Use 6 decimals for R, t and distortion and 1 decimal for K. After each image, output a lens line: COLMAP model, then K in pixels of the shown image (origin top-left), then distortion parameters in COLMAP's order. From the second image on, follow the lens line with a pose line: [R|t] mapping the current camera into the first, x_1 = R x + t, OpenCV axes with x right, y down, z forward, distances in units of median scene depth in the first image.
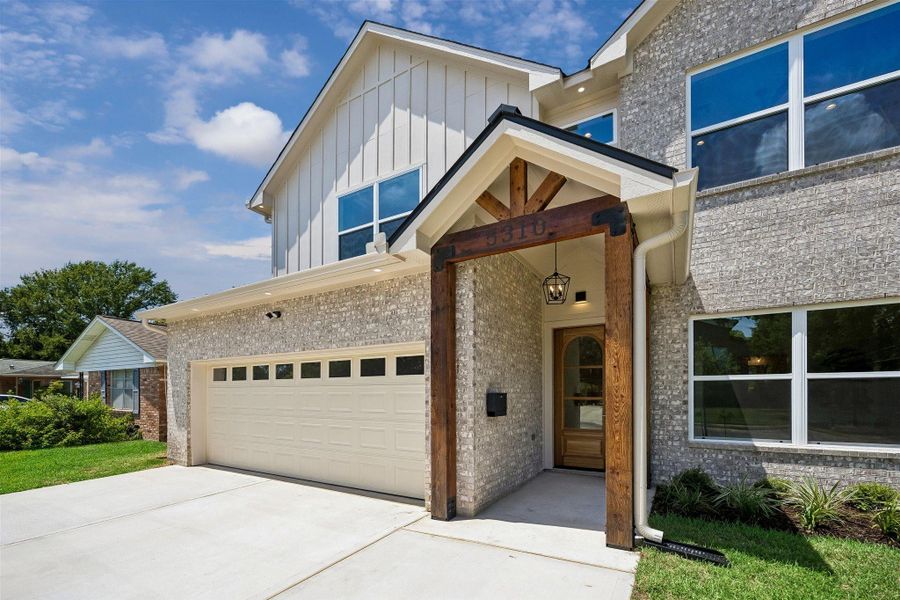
lens RADIAL K [[320.9, 0, 450.3], [0, 320.9, 343.6], [0, 0, 1]] dist [-0.000867, -0.000032]
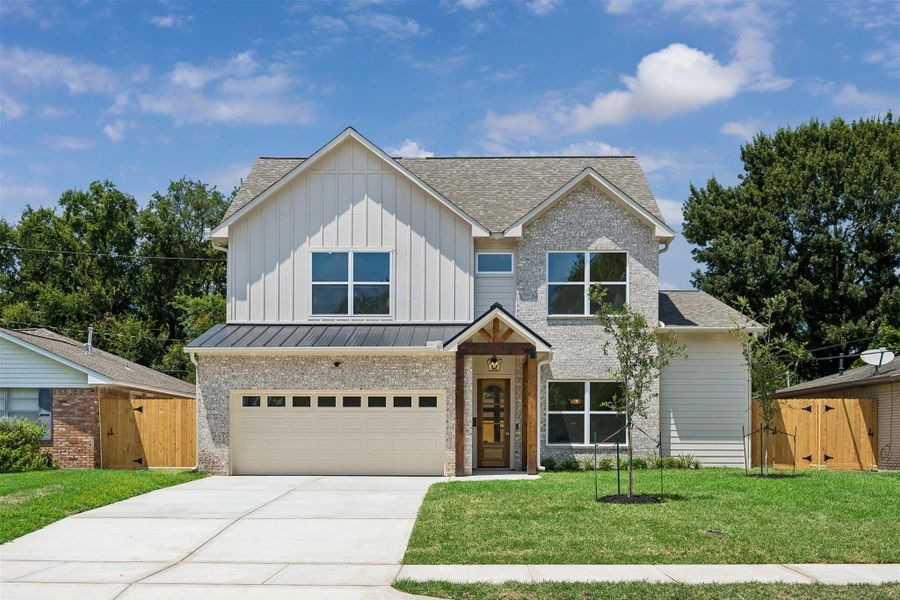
lens RADIAL K [[367.2, 0, 450.7], [0, 367.2, 295.7], [0, 0, 1]] dist [0.006039, -0.000209]
pose [[0.903460, 0.149619, 0.401714, -0.828405], [-0.072135, 0.976812, -0.201581, -0.097761], [-0.422559, 0.153143, 0.893303, -0.911566]]
